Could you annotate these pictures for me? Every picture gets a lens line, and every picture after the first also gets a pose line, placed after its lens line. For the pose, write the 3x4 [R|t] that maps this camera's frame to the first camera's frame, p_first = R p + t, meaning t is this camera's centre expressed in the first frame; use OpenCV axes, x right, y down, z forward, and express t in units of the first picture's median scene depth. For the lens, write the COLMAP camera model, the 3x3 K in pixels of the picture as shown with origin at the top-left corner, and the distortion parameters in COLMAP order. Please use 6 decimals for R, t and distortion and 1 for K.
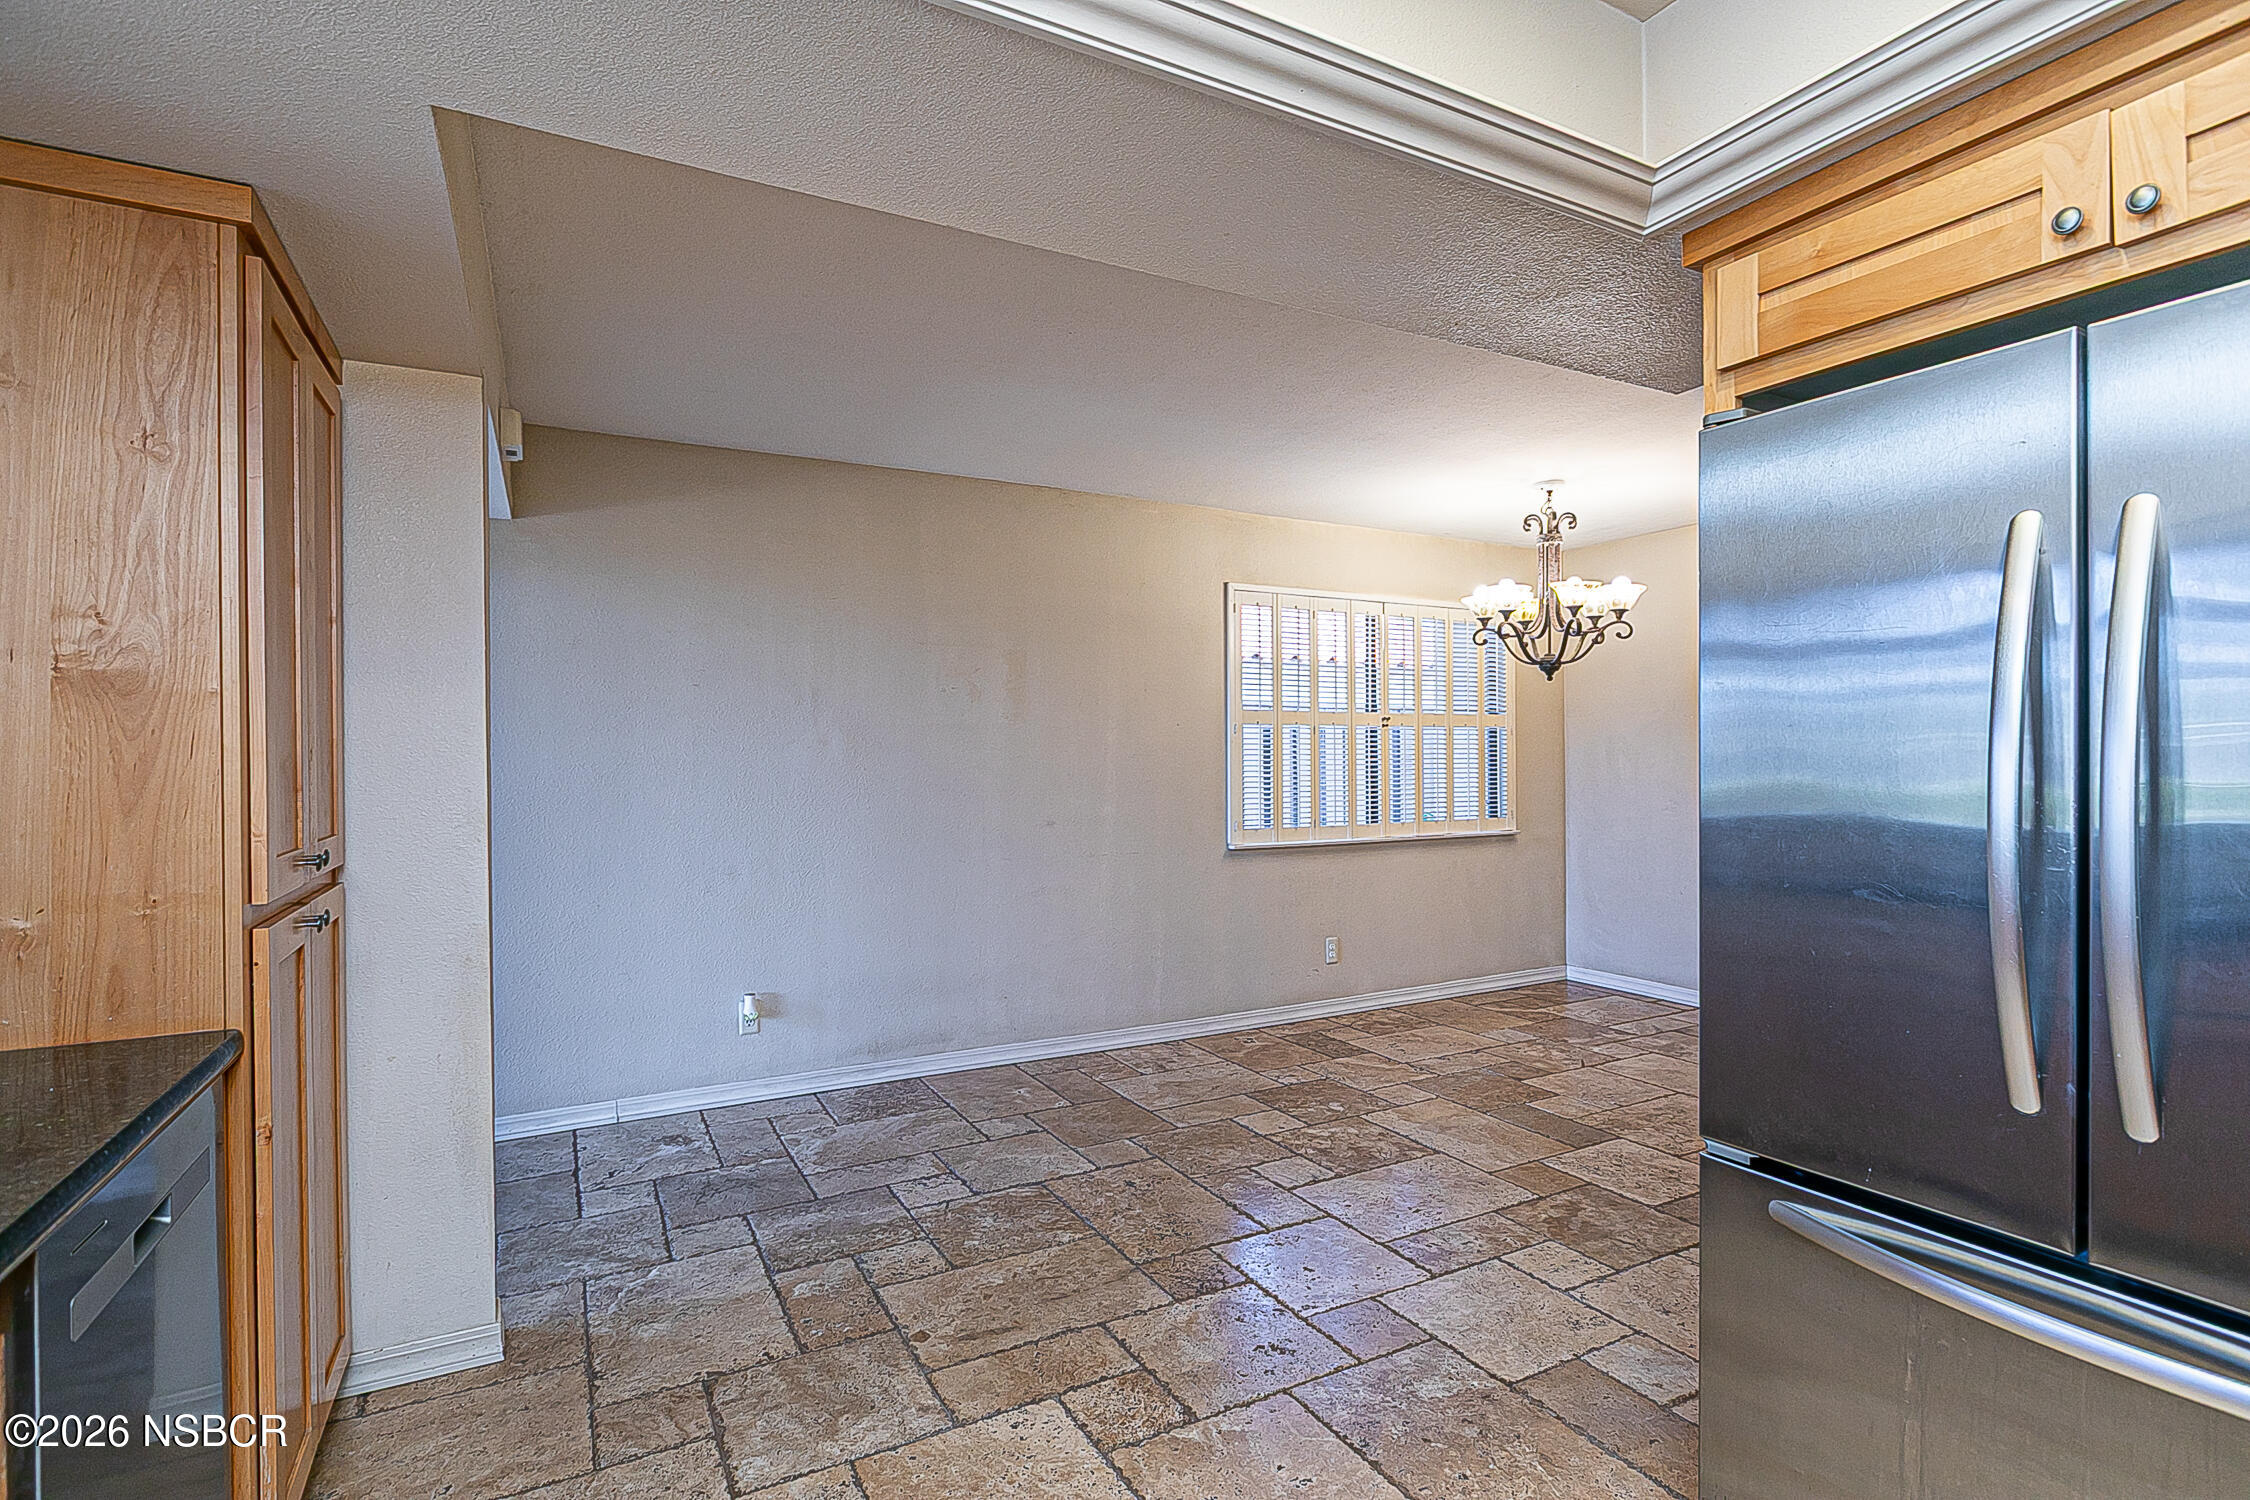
lens RADIAL K [[1076.7, 0, 1127.7], [0, 1076.7, 763.7], [0, 0, 1]] dist [-0.000064, -0.000119]
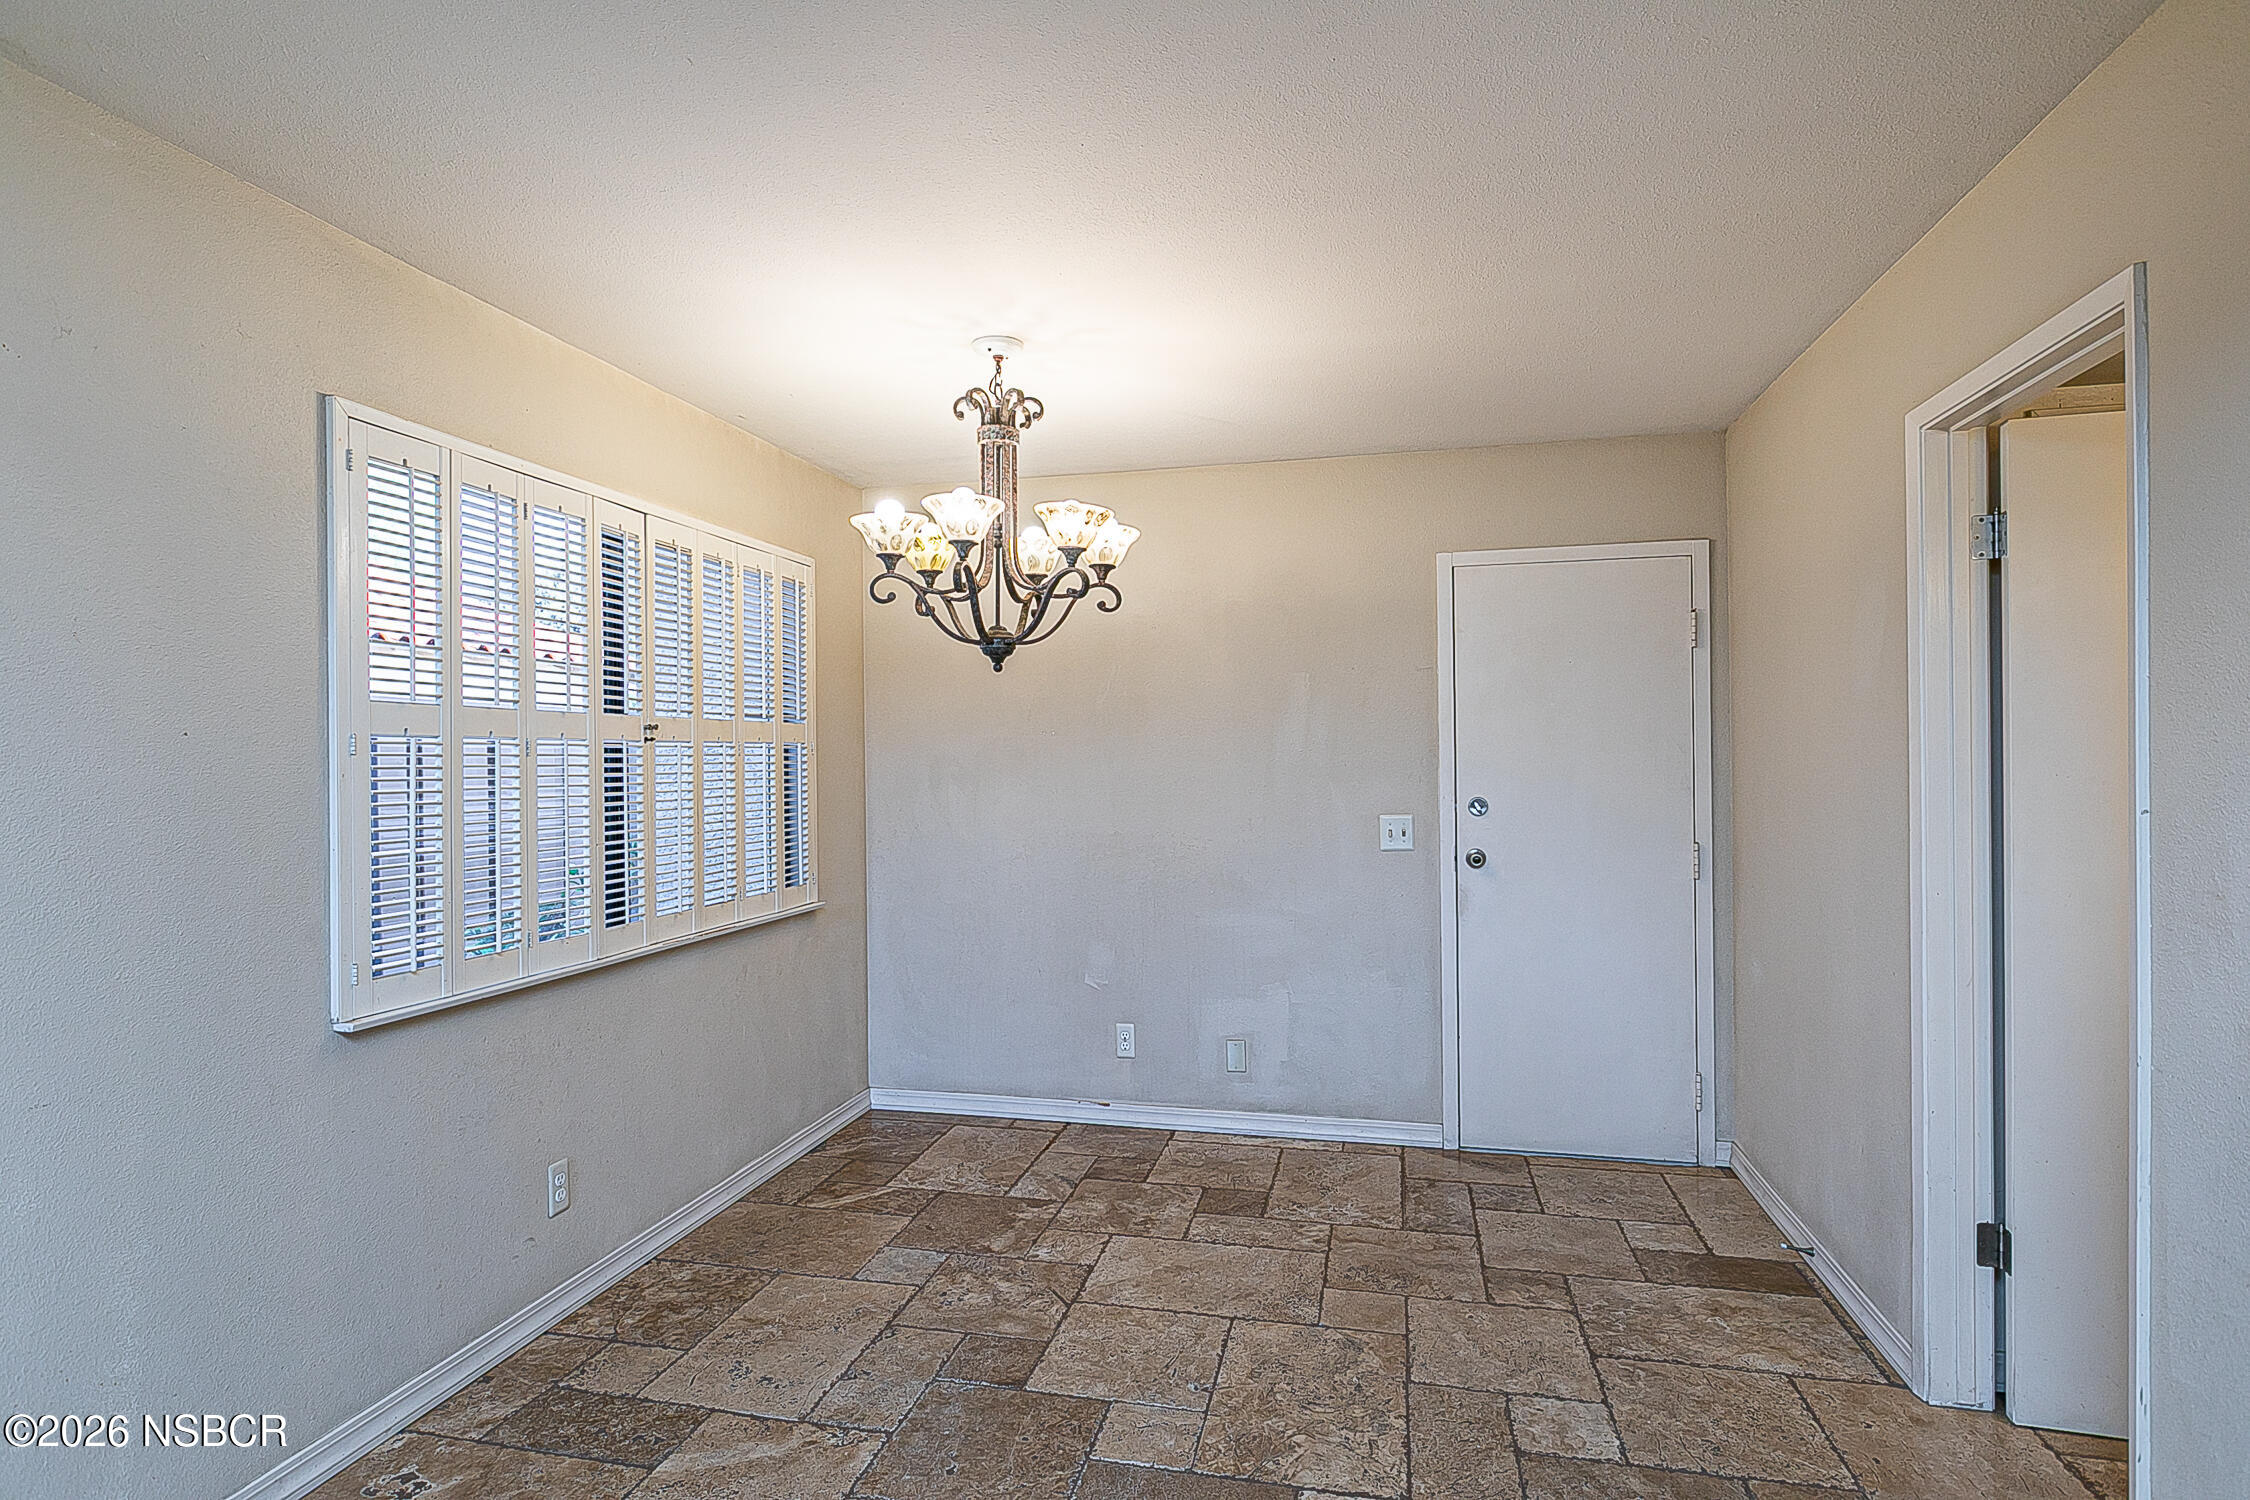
lens RADIAL K [[1135.5, 0, 1127.0], [0, 1135.5, 760.3], [0, 0, 1]] dist [-0.001650, 0.000152]
pose [[0.664034, -0.002997, 0.747697, -0.030822], [0.010566, 0.999930, -0.005376, -0.021495], [-0.747628, 0.011470, 0.664019, 0.479902]]
